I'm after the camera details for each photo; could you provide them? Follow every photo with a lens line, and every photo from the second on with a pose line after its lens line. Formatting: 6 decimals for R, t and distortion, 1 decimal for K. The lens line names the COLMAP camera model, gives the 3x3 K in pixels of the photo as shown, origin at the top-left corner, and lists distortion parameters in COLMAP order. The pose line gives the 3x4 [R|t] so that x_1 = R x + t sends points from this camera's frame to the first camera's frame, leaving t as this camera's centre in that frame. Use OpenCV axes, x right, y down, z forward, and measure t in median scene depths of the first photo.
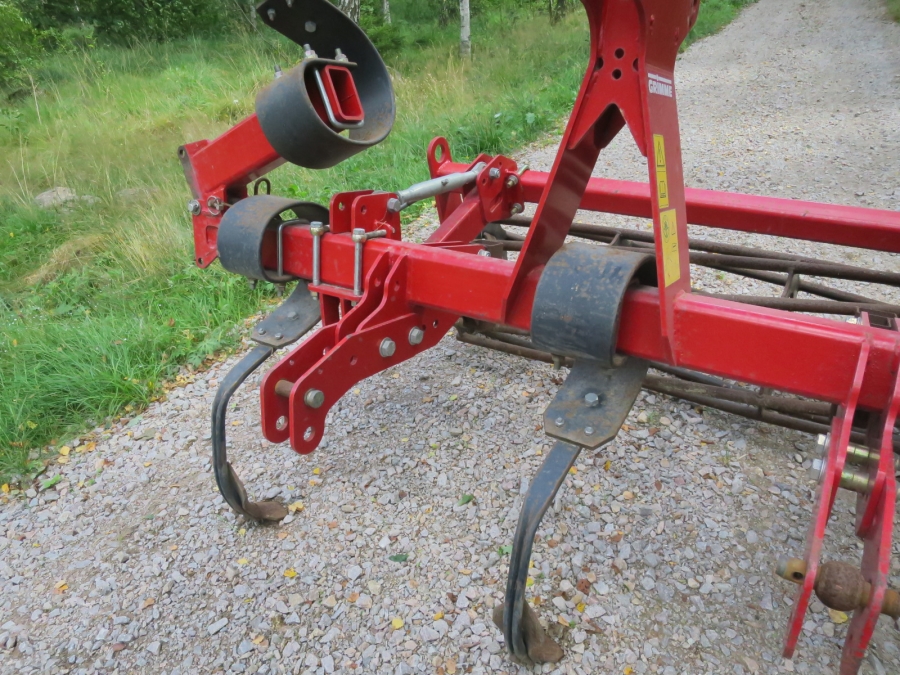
lens RADIAL K [[641.0, 0, 450.2], [0, 641.0, 339.0], [0, 0, 1]] dist [-0.058376, 0.014463]
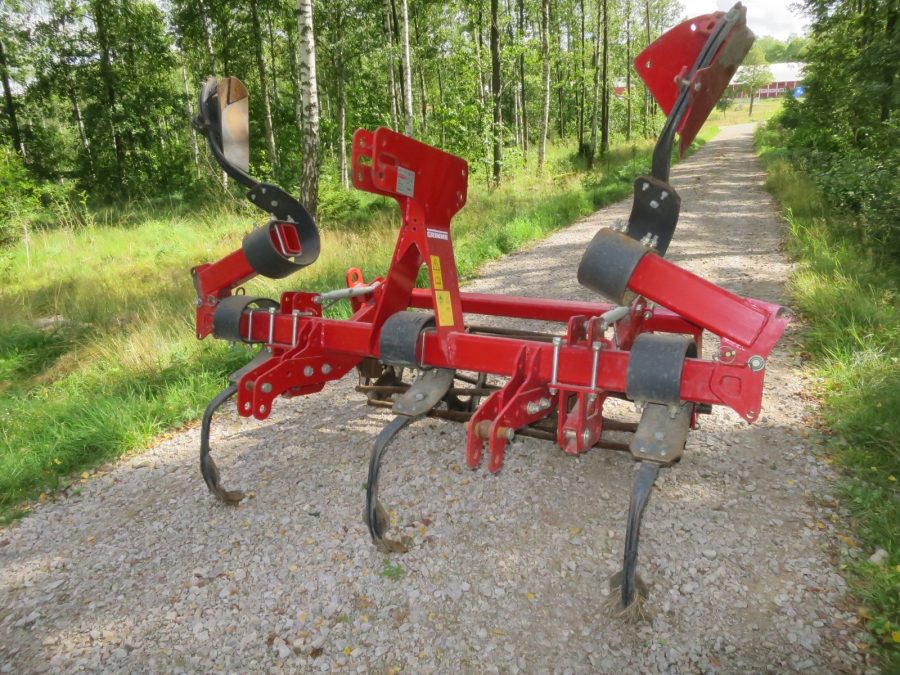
lens RADIAL K [[643.4, 0, 450.0], [0, 643.4, 337.5], [0, 0, 1]] dist [-0.071103, 0.028618]
pose [[0.997788, 0.002148, 0.066435, 0.147499], [0.013214, 0.973119, -0.229925, 0.281177], [-0.065143, 0.230294, 0.970938, -0.660545]]
